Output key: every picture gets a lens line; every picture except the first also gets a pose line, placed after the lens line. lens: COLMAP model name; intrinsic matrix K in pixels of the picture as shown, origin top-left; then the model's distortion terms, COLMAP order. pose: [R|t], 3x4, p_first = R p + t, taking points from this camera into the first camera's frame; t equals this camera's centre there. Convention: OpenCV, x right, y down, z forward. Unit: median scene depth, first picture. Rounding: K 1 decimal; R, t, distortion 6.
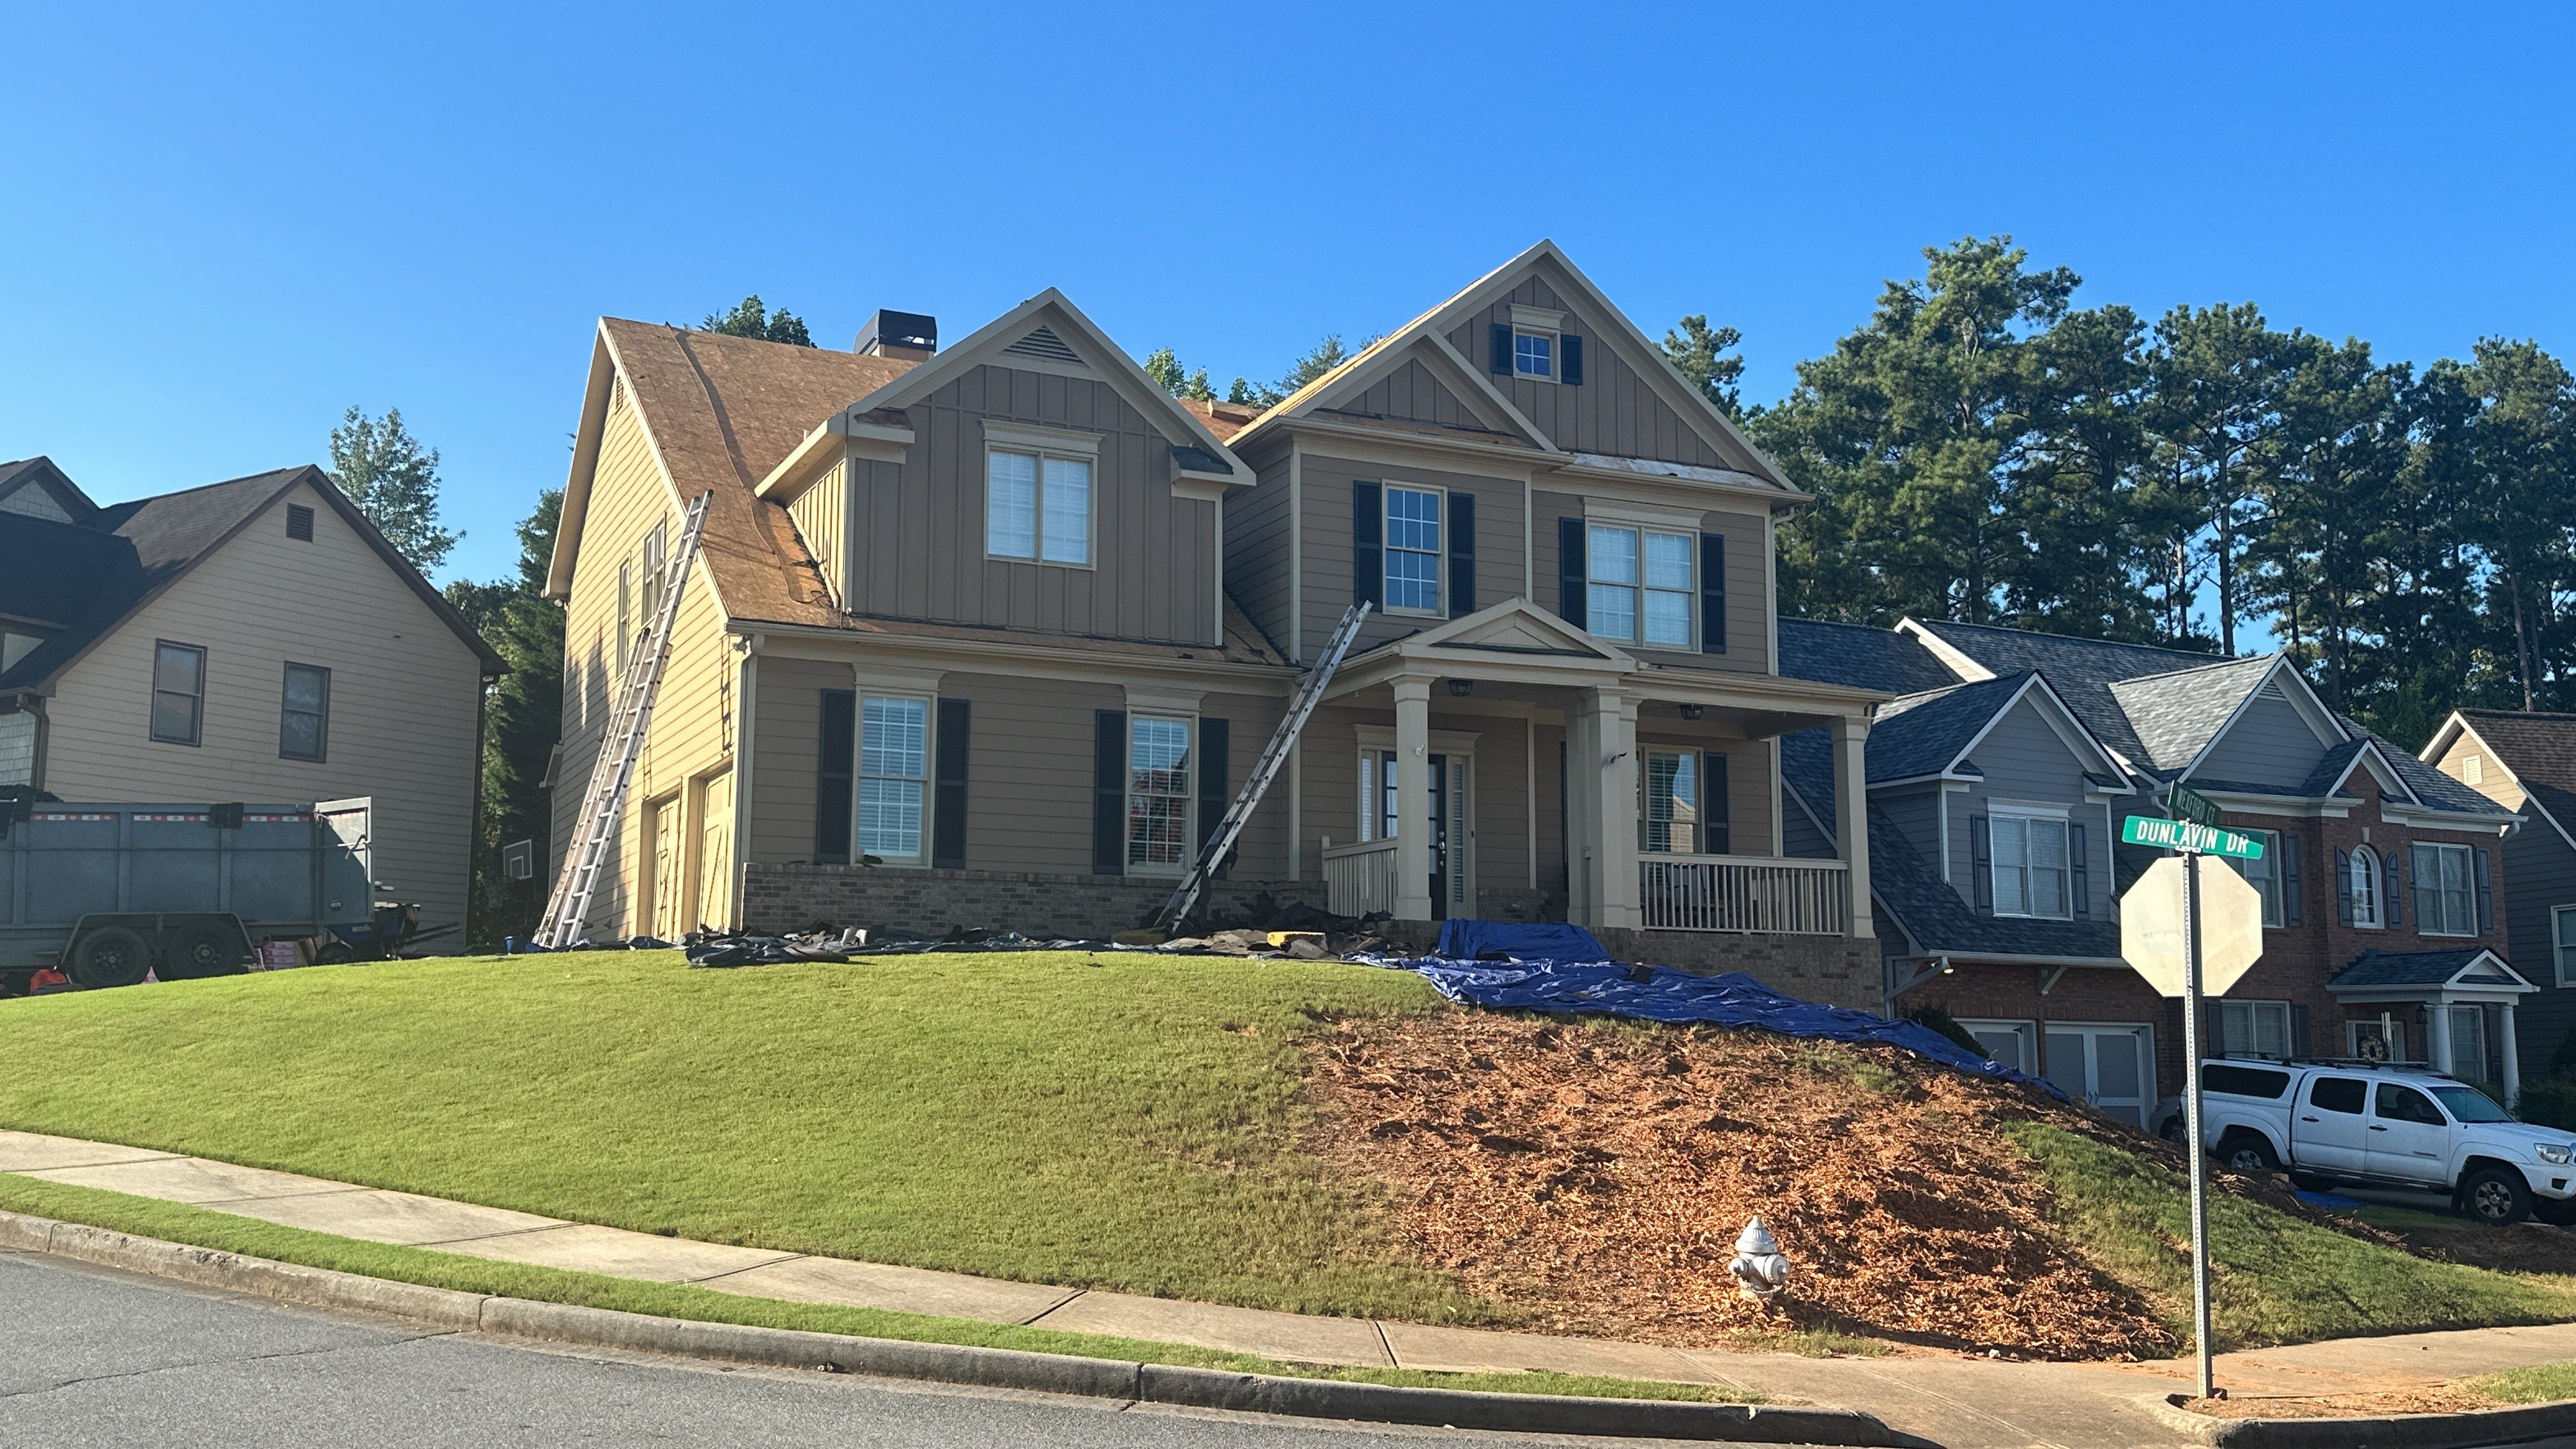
lens RADIAL K [[2353.4, 0, 1288.0], [0, 2353.4, 724.5], [0, 0, 1]] dist [0.082373, -0.004339]
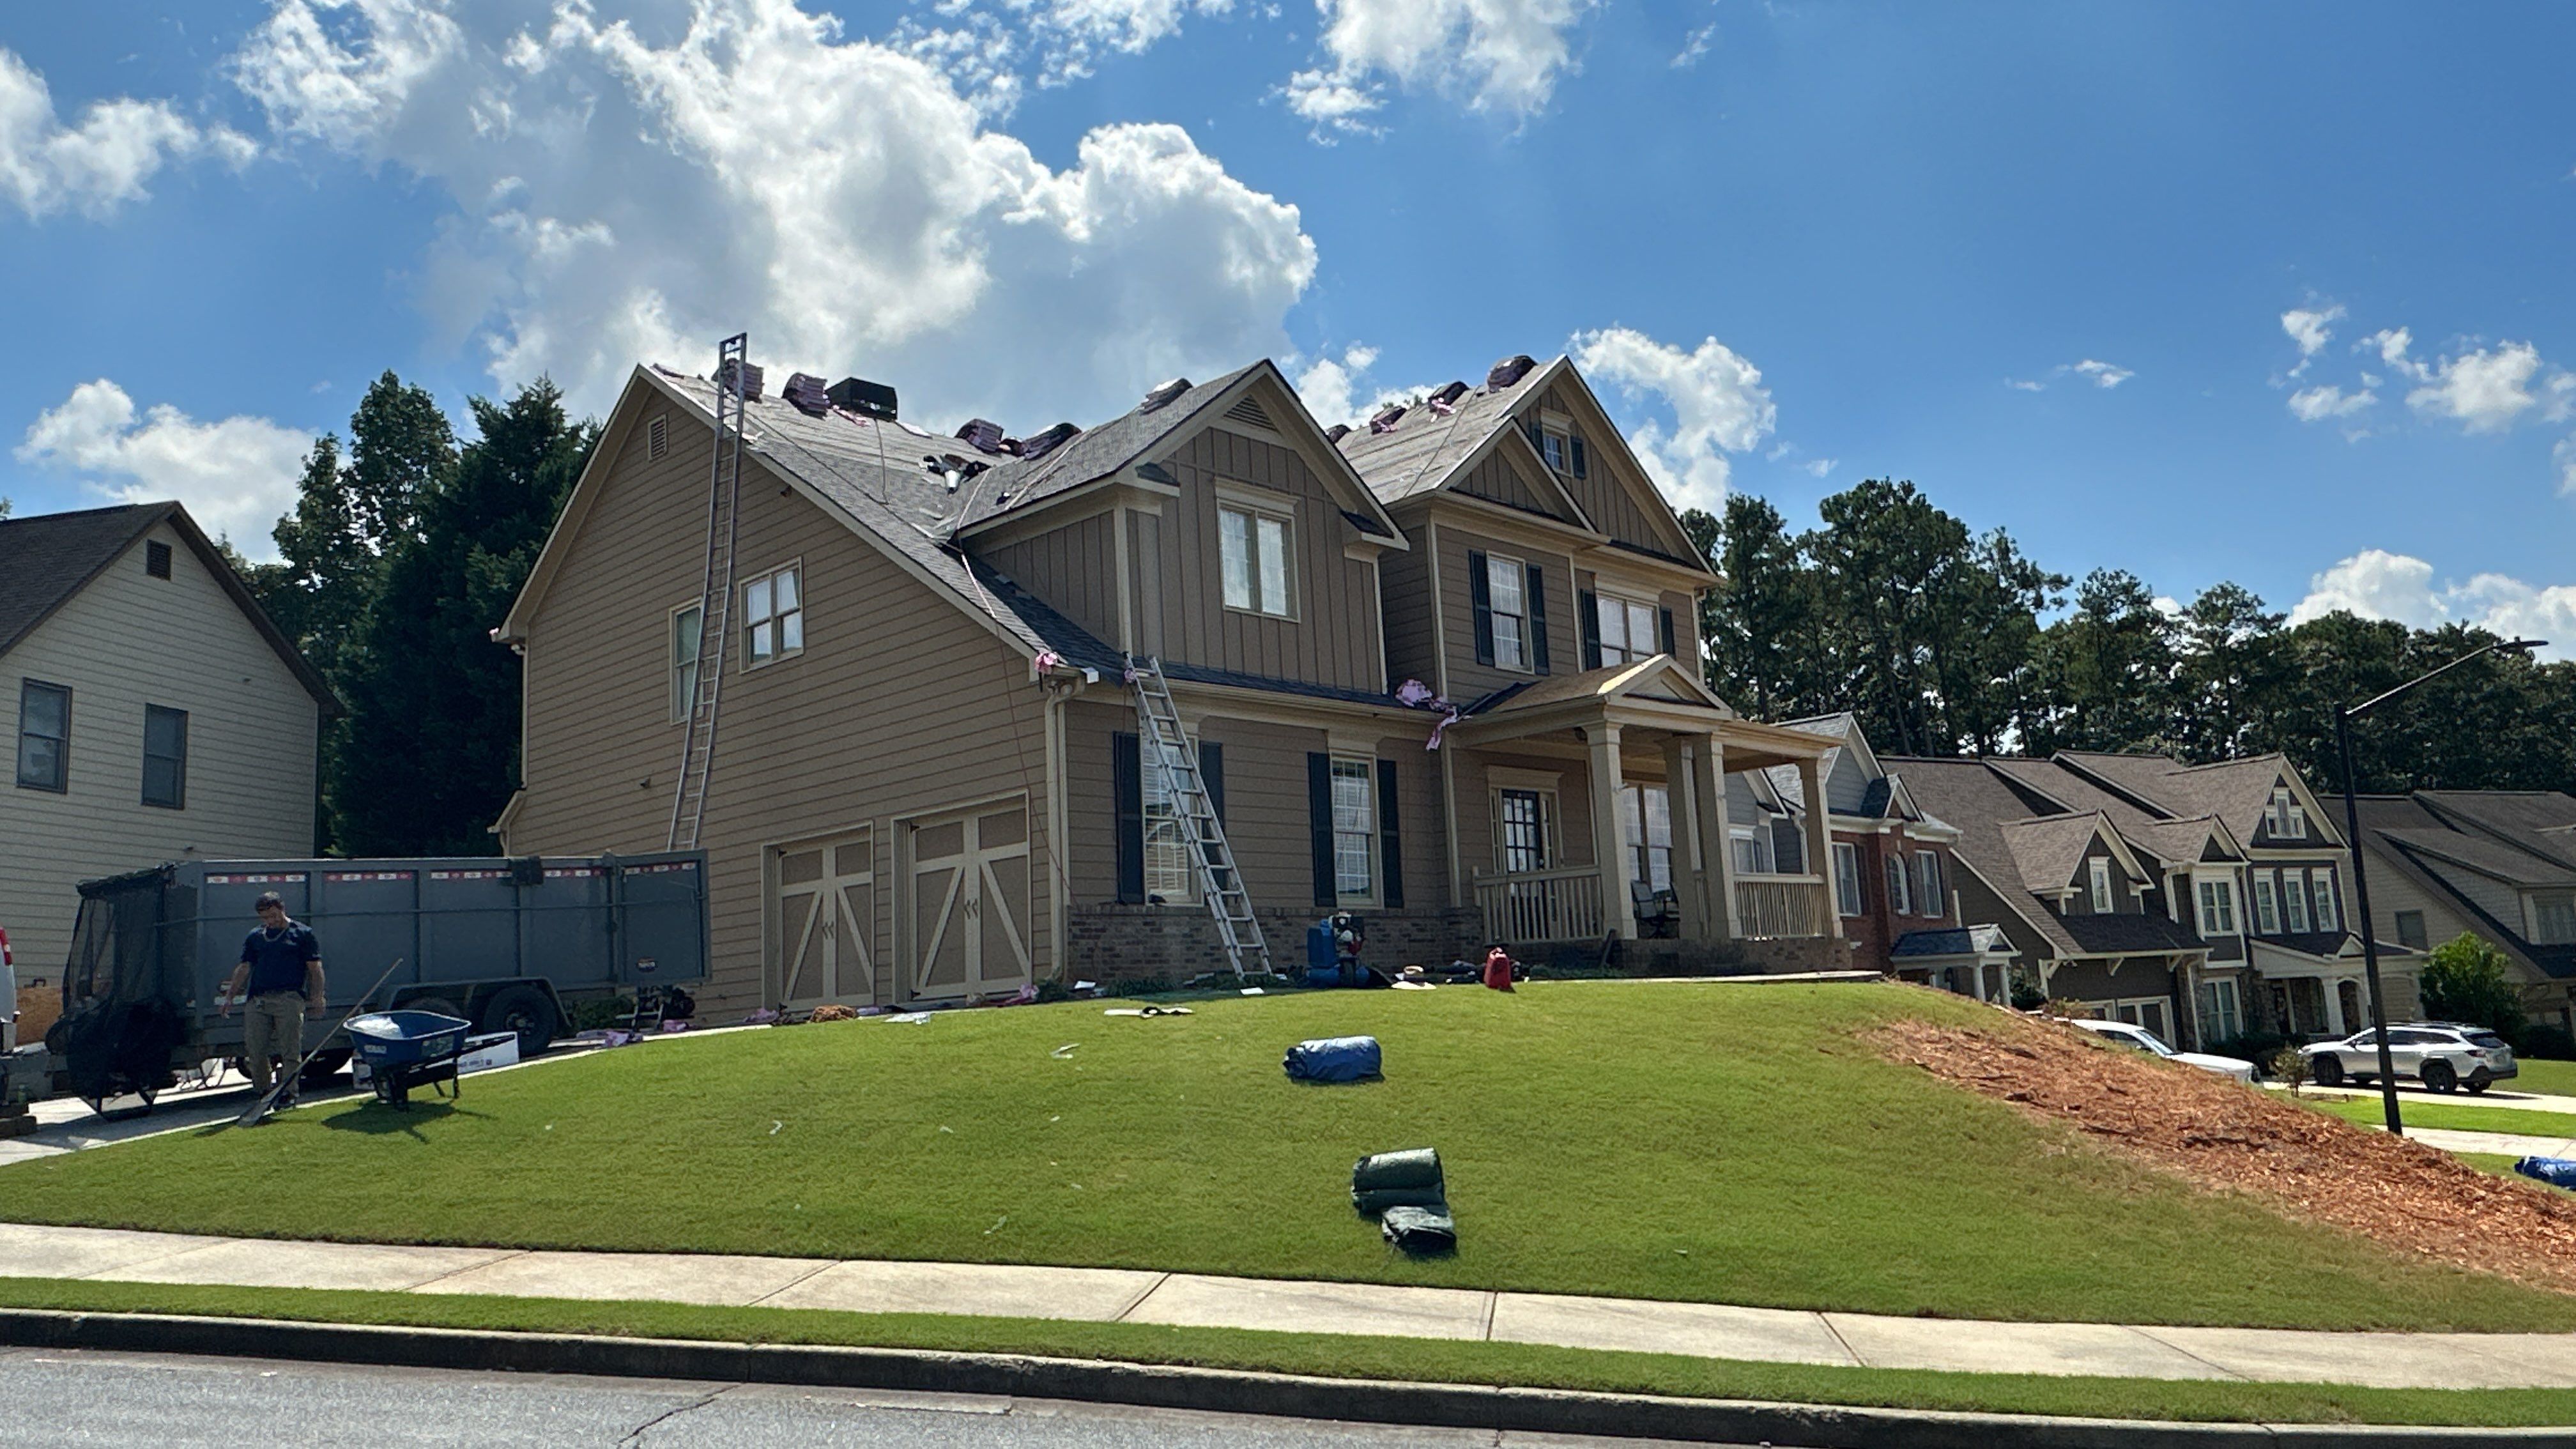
lens RADIAL K [[1786.6, 0, 1246.2], [0, 1786.6, 739.0], [0, 0, 1]] dist [0.050723, 0.000234]
pose [[0.939193, 0.003204, 0.343374, -0.346316], [0.002380, 0.999872, -0.015839, 0.000357], [-0.343381, 0.015693, 0.939065, 0.219958]]
